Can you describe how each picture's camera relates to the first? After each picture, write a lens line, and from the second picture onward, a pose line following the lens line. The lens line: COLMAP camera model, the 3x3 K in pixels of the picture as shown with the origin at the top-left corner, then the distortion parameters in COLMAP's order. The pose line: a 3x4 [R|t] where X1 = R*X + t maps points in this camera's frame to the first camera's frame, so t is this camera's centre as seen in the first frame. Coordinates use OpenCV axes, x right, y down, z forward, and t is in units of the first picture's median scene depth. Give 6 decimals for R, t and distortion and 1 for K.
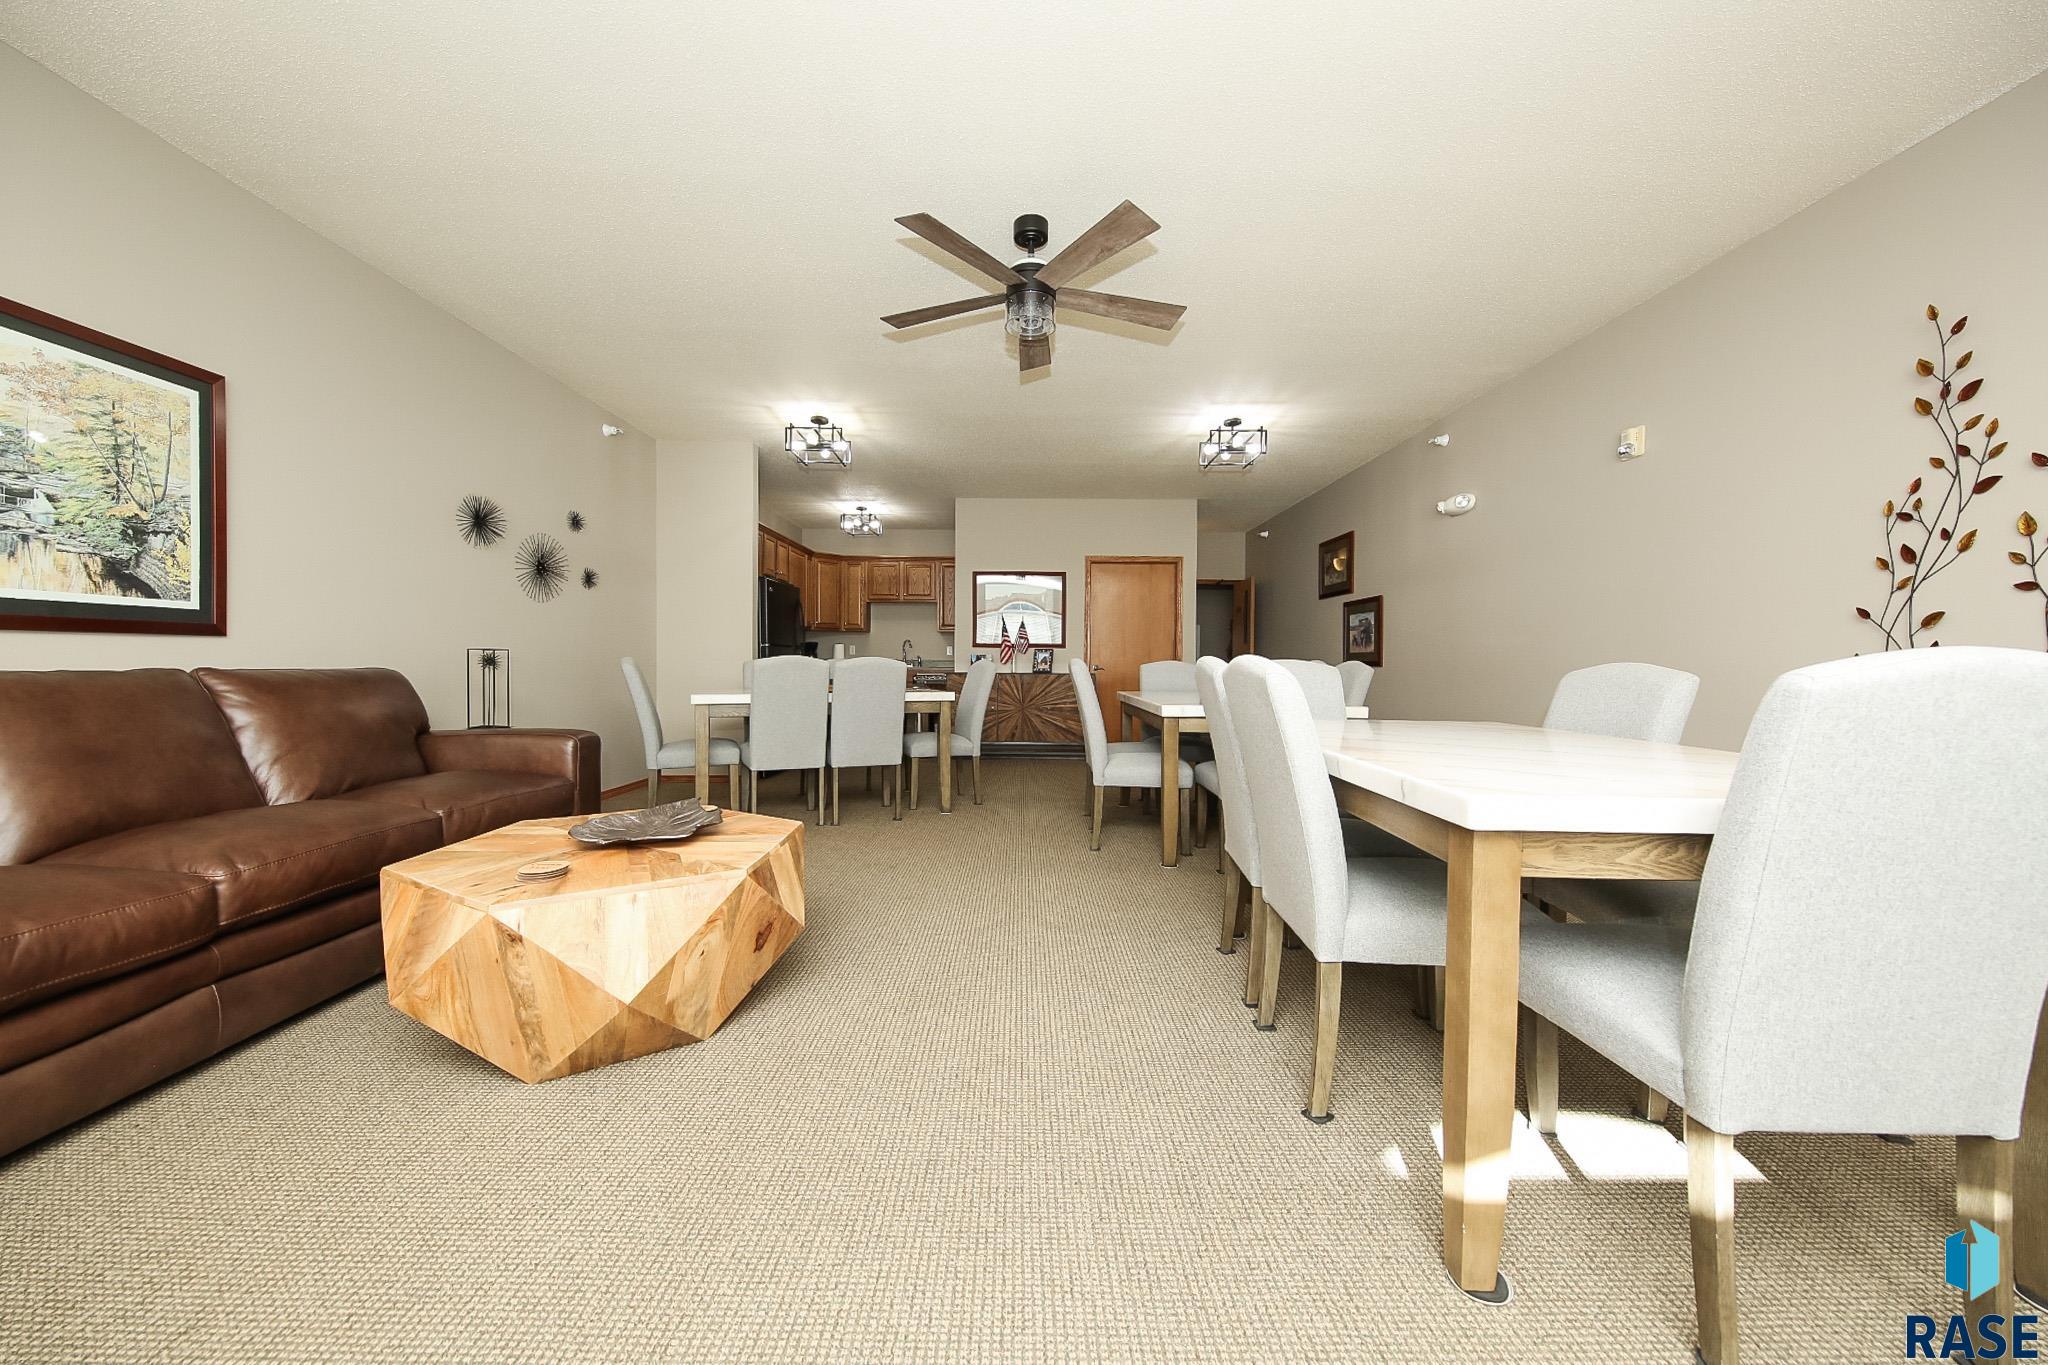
lens RADIAL K [[658.4, 0, 1027.9], [0, 658.4, 664.3], [0, 0, 1]] dist [0.013591, -0.000070]
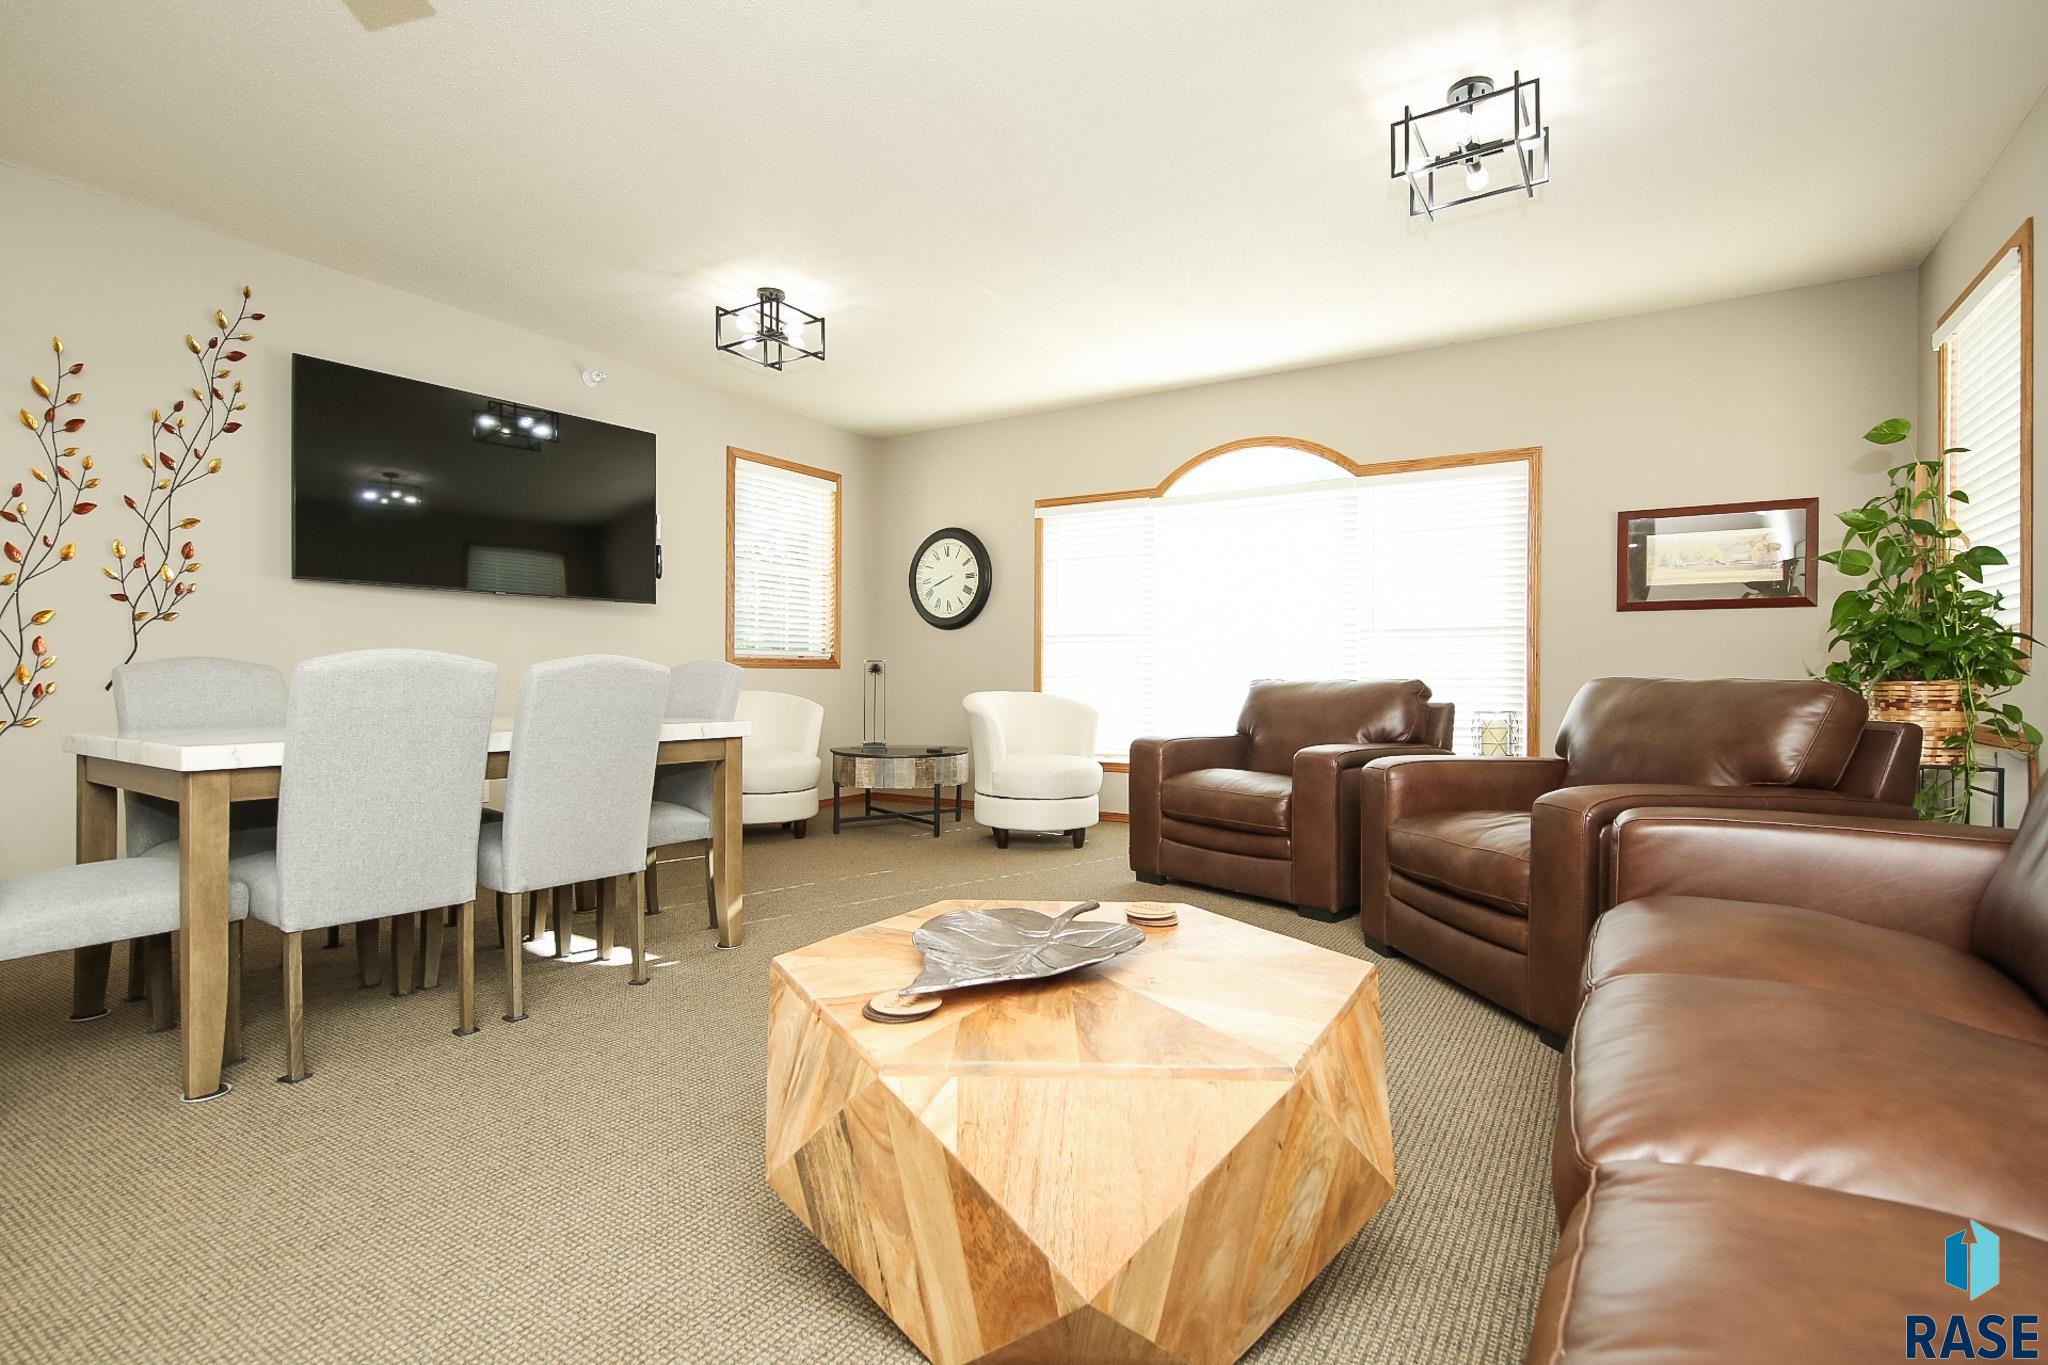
lens RADIAL K [[966.5, 0, 1029.2], [0, 966.5, 675.3], [0, 0, 1]] dist [0.002345, -0.000825]
pose [[-0.865559, -0.015094, 0.500579, -0.850434], [-0.005159, 0.999761, 0.021224, -0.012469], [-0.500780, 0.015788, -0.865431, 1.543352]]
